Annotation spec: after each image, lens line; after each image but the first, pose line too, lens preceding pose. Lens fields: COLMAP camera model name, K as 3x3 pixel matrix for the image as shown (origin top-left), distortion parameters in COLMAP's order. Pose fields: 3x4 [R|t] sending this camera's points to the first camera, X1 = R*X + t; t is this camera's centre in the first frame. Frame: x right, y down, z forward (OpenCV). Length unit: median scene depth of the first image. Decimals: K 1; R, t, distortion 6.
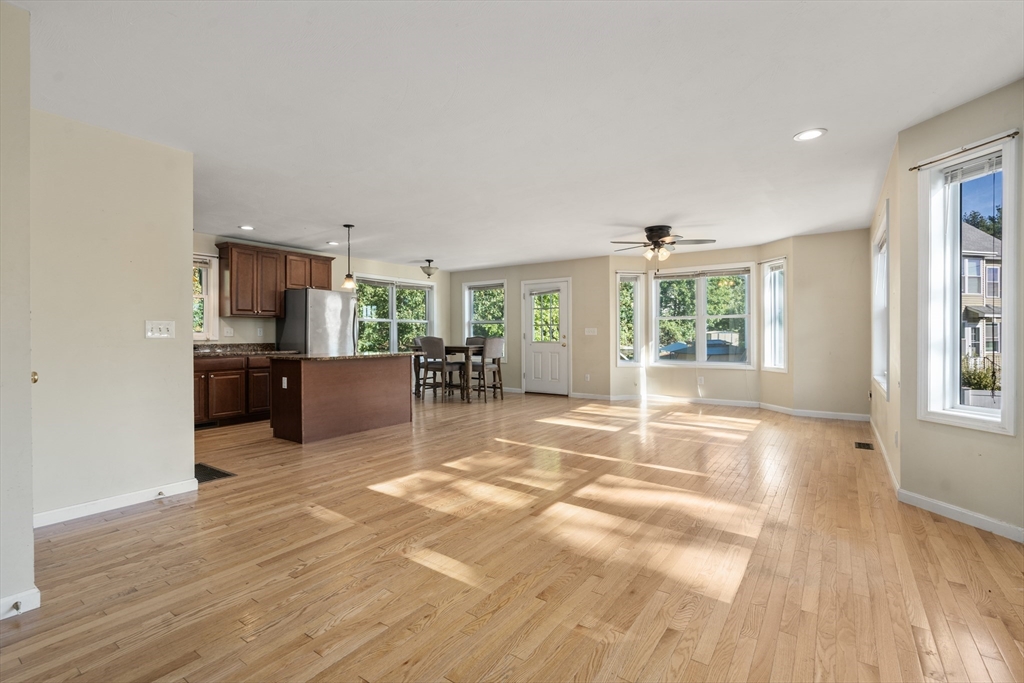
lens RADIAL K [[470.2, 0, 504.0], [0, 470.2, 334.9], [0, 0, 1]] dist [-0.005048, 0.000587]
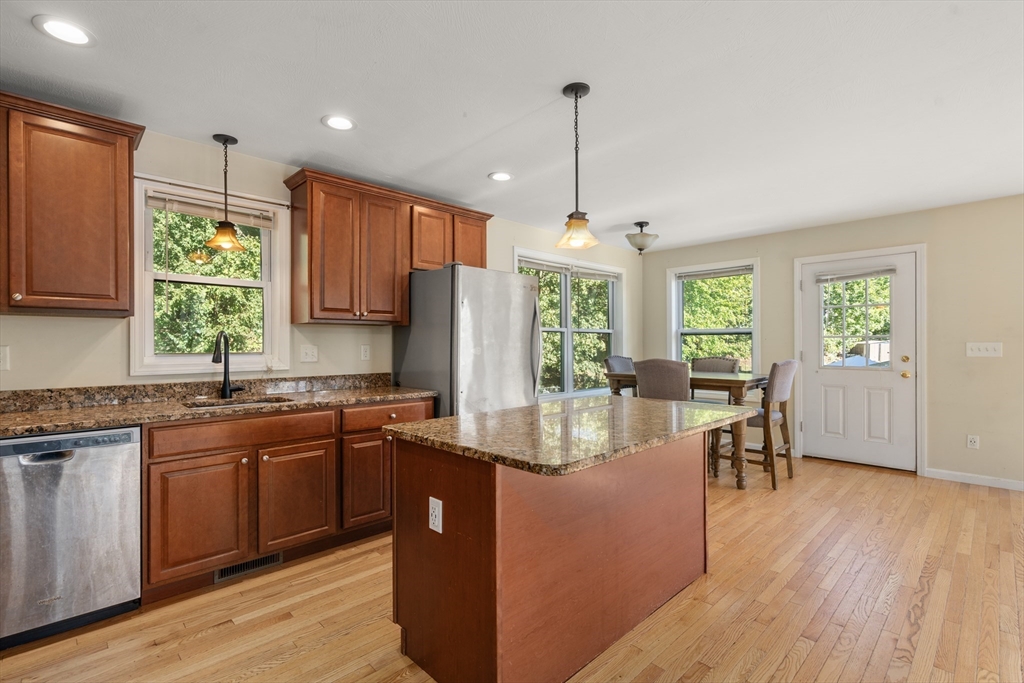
lens RADIAL K [[470.2, 0, 505.9], [0, 470.2, 344.6], [0, 0, 1]] dist [-0.005048, 0.000587]
pose [[0.982859, 0.000637, -0.184355, -0.241839], [-0.000597, 1.000000, 0.000274, -0.013650], [0.184356, -0.000159, 0.982860, 0.461586]]
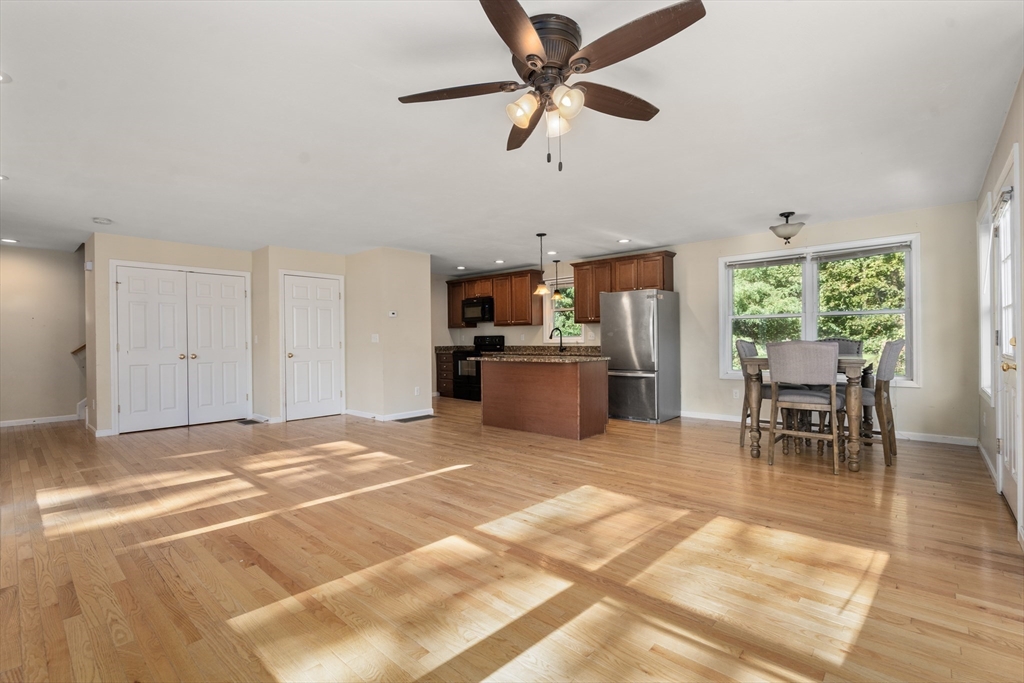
lens RADIAL K [[470.2, 0, 504.7], [0, 470.2, 338.2], [0, 0, 1]] dist [-0.005048, 0.000587]
pose [[-0.113305, -0.000580, -0.993560, 0.544083], [0.008505, 0.999963, -0.001554, -0.000646], [0.993524, -0.008626, -0.113296, 0.793366]]
